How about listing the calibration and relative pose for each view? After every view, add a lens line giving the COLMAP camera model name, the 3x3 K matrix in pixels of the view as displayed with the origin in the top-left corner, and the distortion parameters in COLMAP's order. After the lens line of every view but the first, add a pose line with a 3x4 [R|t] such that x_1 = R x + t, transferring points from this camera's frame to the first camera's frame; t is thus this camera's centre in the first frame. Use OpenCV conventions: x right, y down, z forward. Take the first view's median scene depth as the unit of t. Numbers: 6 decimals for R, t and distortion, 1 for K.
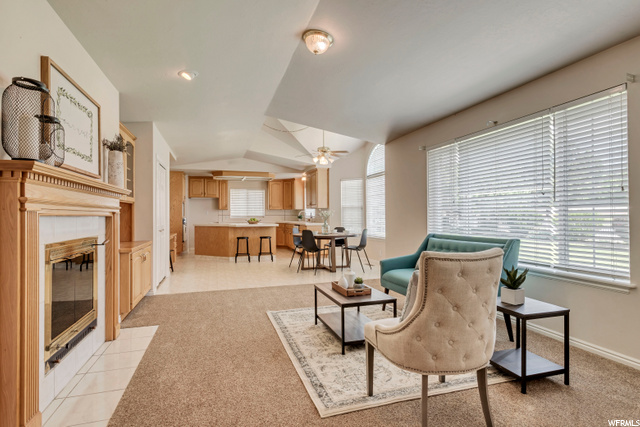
lens RADIAL K [[313.4, 0, 320.0], [0, 313.4, 213.5], [0, 0, 1]] dist [-0.066871, 0.000256]
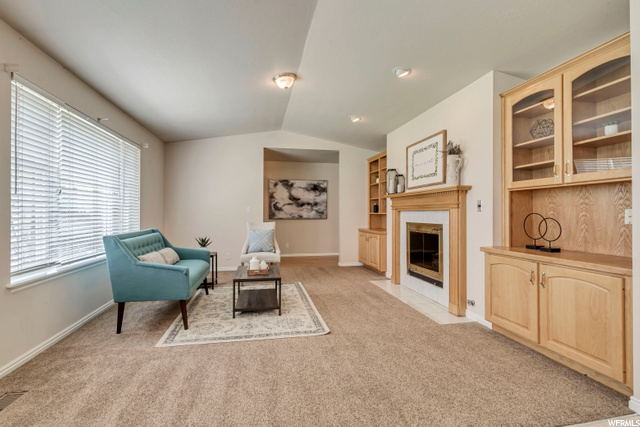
lens RADIAL K [[313.4, 0, 320.0], [0, 313.4, 213.5], [0, 0, 1]] dist [-0.066871, 0.000256]
pose [[-0.992865, 0.003017, 0.119209, -0.323266], [0.001548, 0.999922, -0.012414, 0.040609], [-0.119237, -0.012141, -0.992792, 2.407749]]
